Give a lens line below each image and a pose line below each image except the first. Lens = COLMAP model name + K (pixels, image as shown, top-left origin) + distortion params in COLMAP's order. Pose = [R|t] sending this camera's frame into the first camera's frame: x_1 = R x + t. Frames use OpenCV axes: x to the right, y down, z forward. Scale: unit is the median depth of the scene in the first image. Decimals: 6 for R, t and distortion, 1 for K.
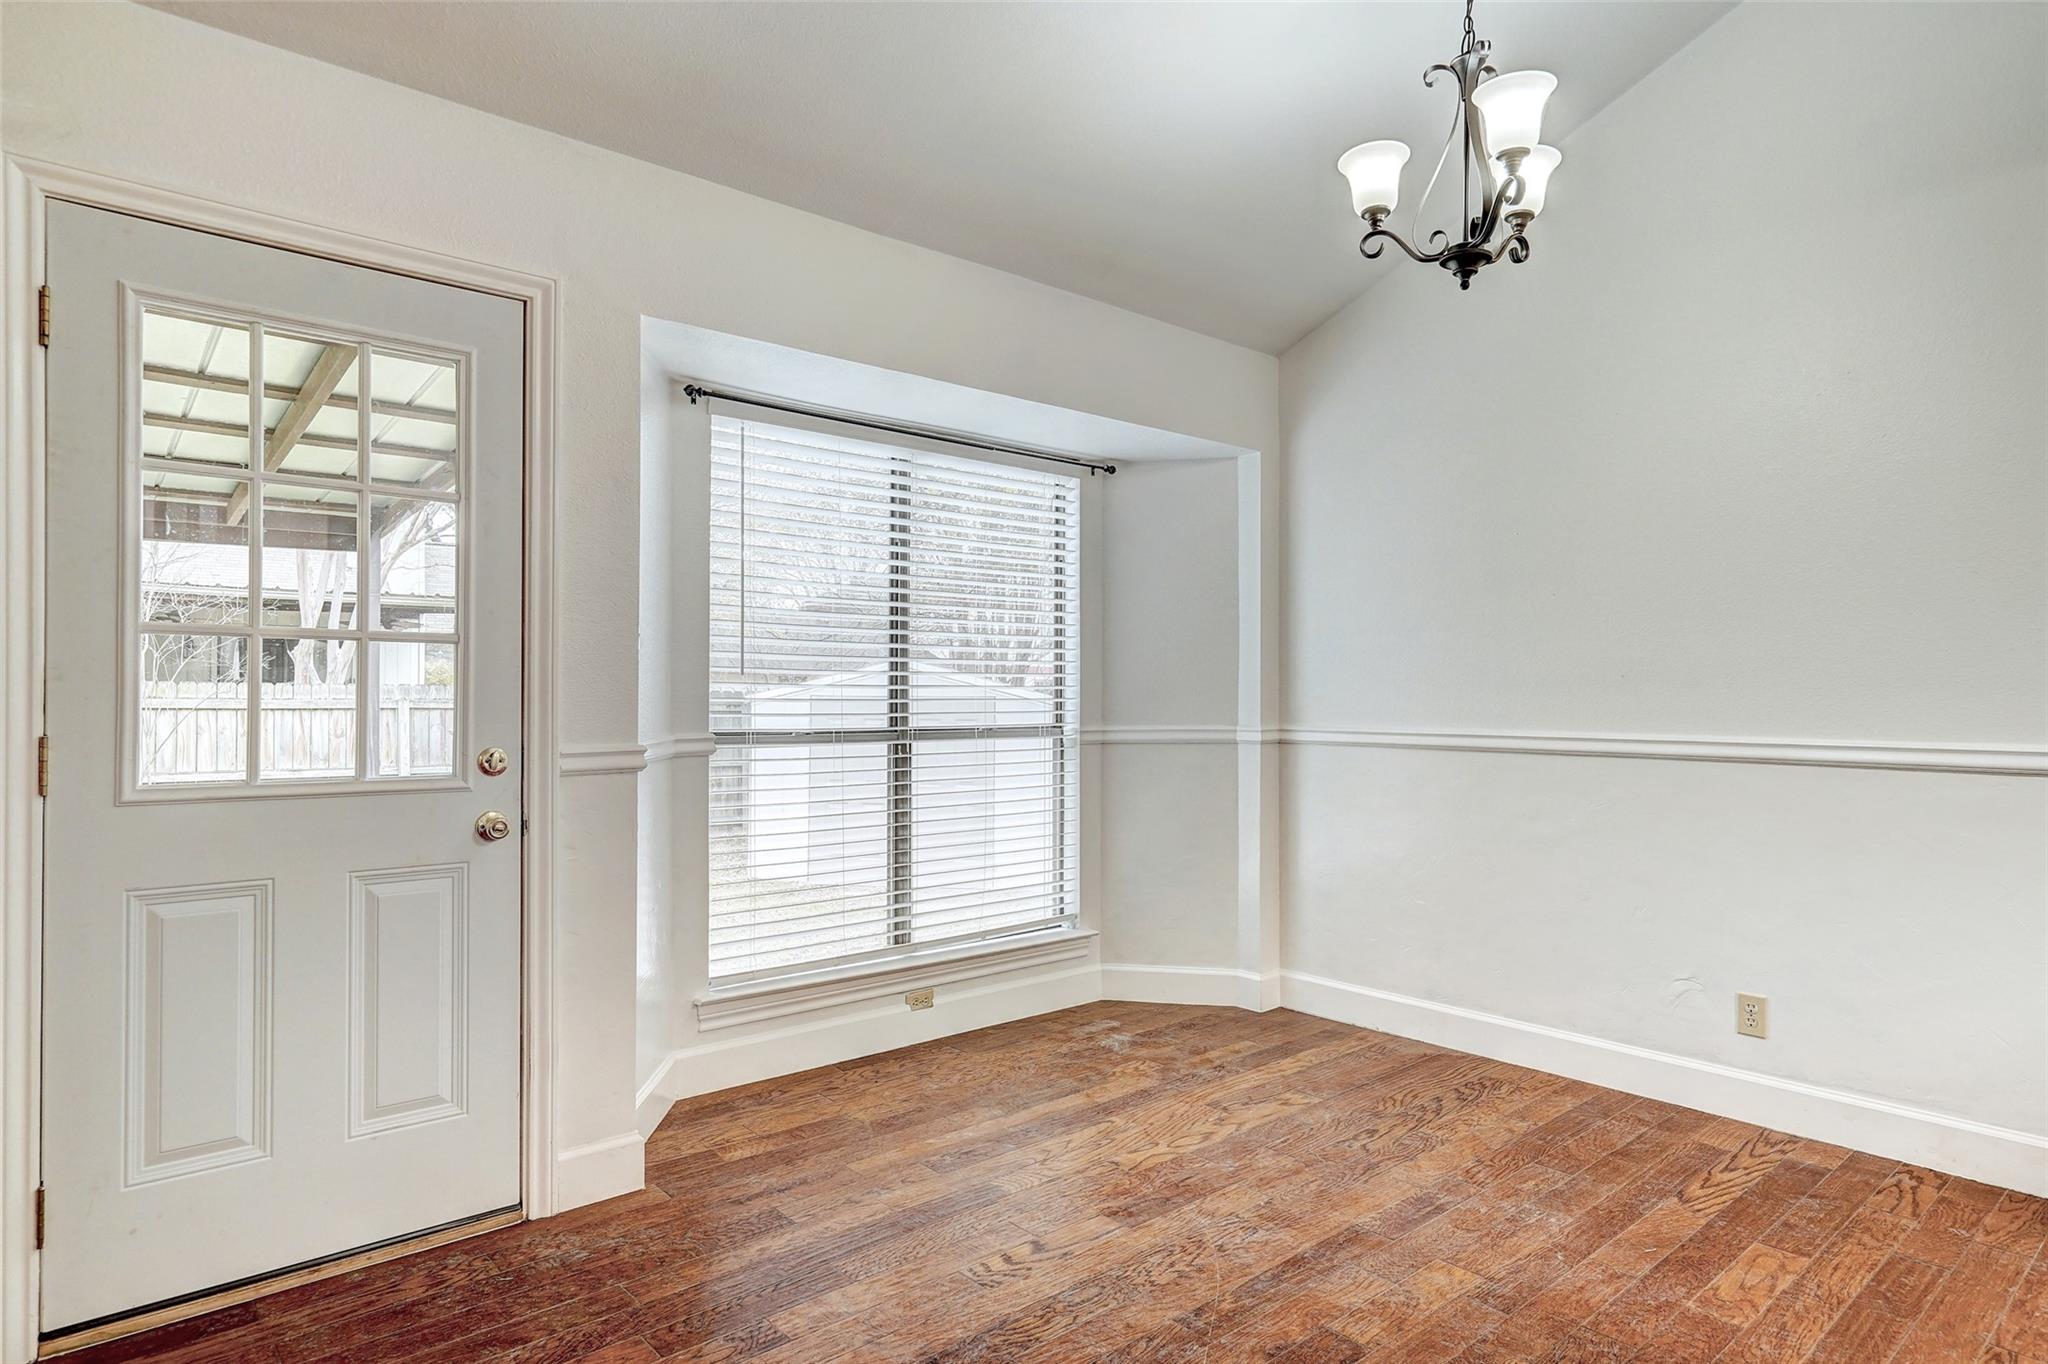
lens RADIAL K [[1159.1, 0, 1024.3], [0, 1159.1, 693.0], [0, 0, 1]] dist [-0.015749, 0.000336]
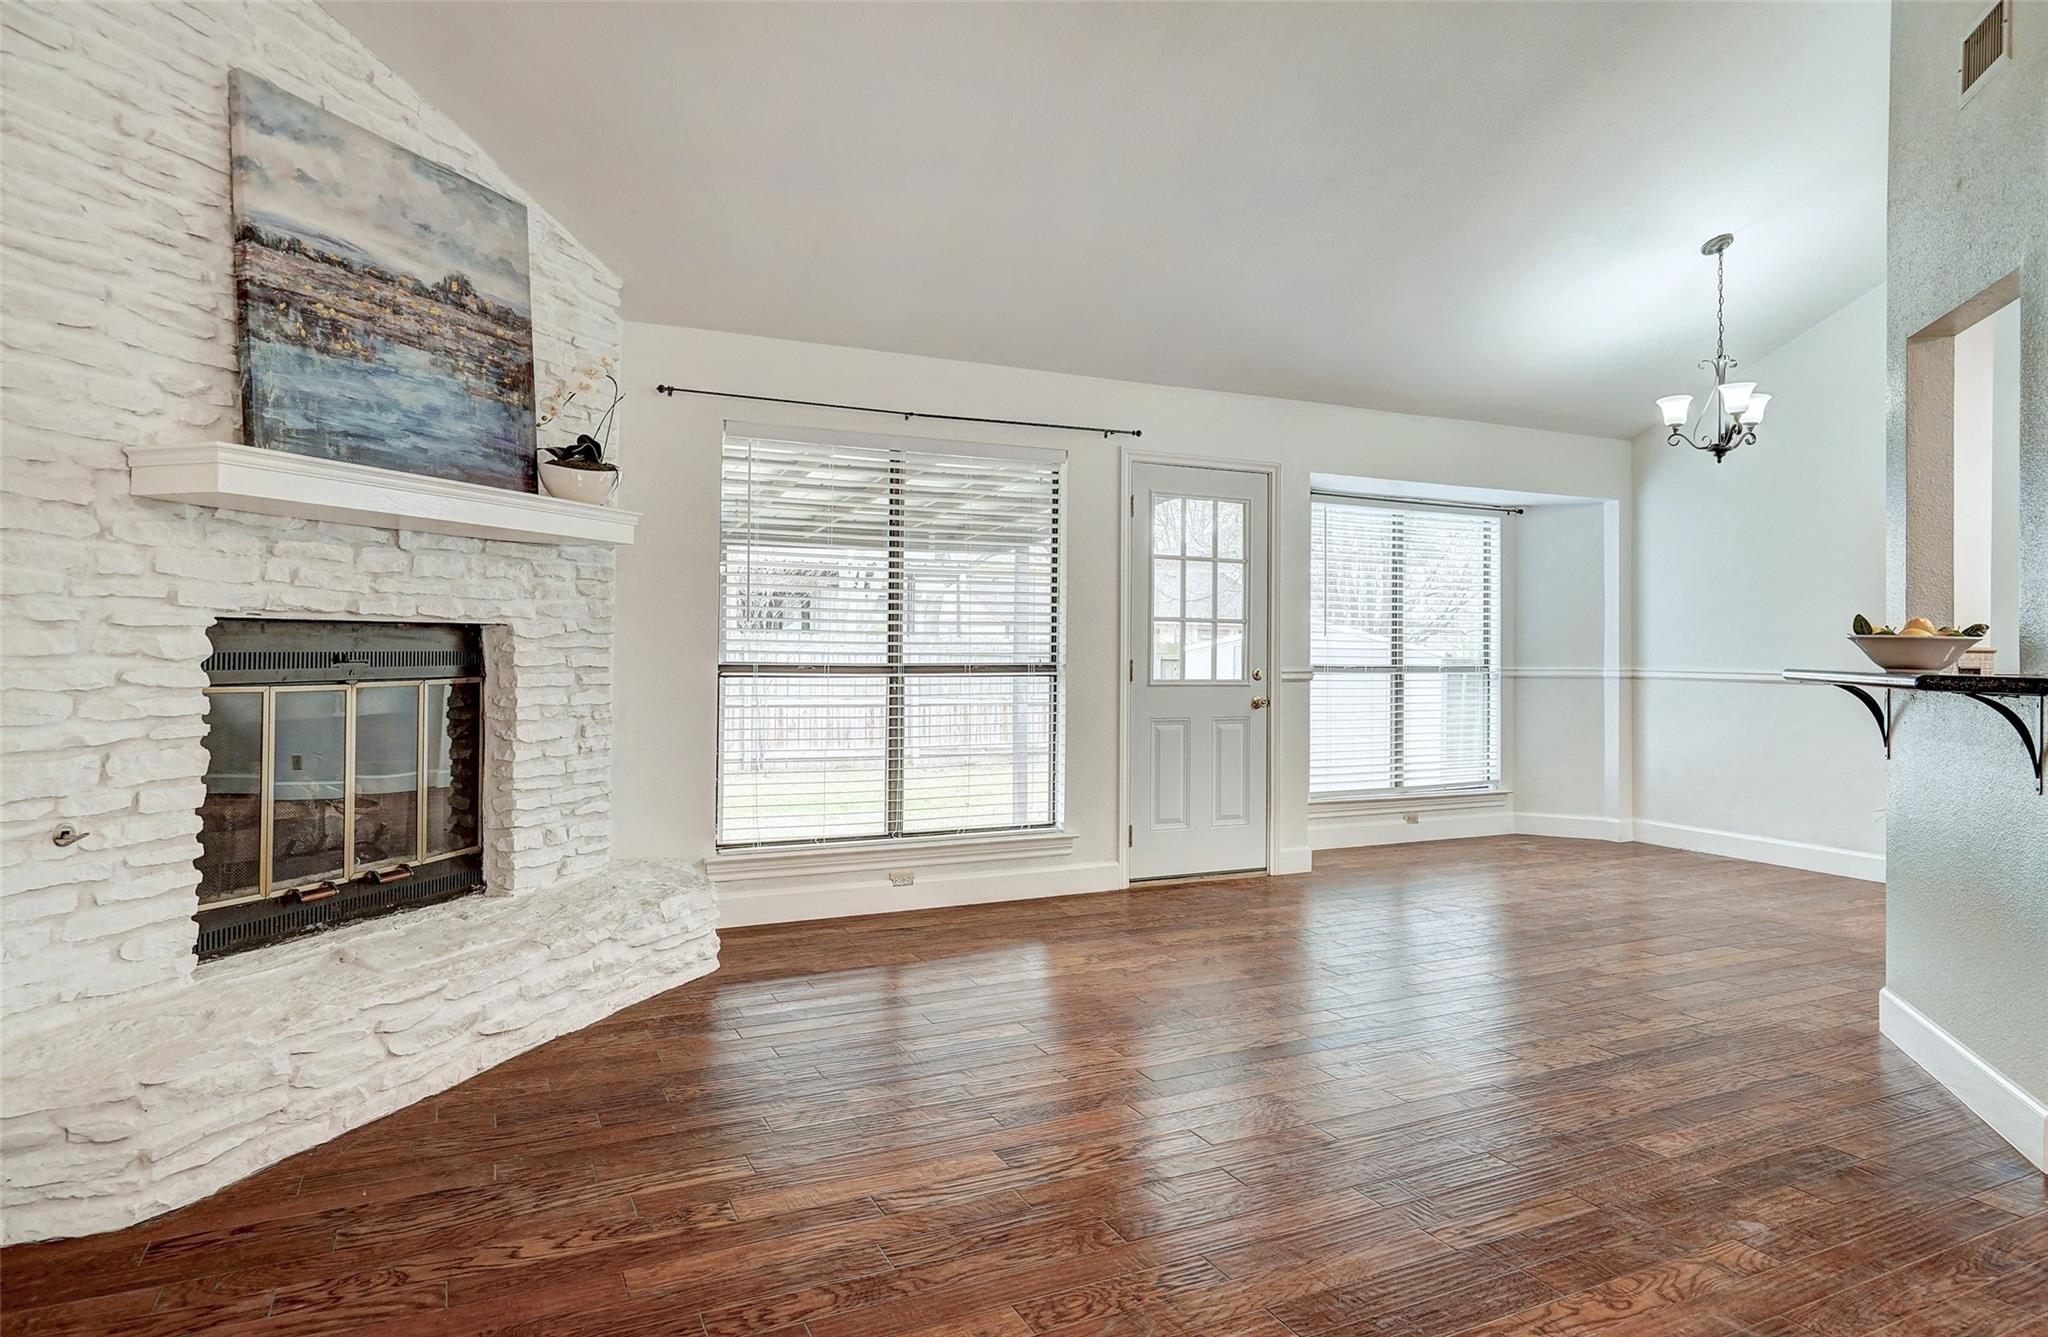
lens RADIAL K [[1192.9, 0, 1036.2], [0, 1192.9, 646.1], [0, 0, 1]] dist [-0.002235, 0.014808]
pose [[0.967314, 0.002194, -0.253572, -0.233830], [-0.002701, 0.999995, -0.001651, 0.006219], [0.253567, 0.002282, 0.967315, -1.191607]]
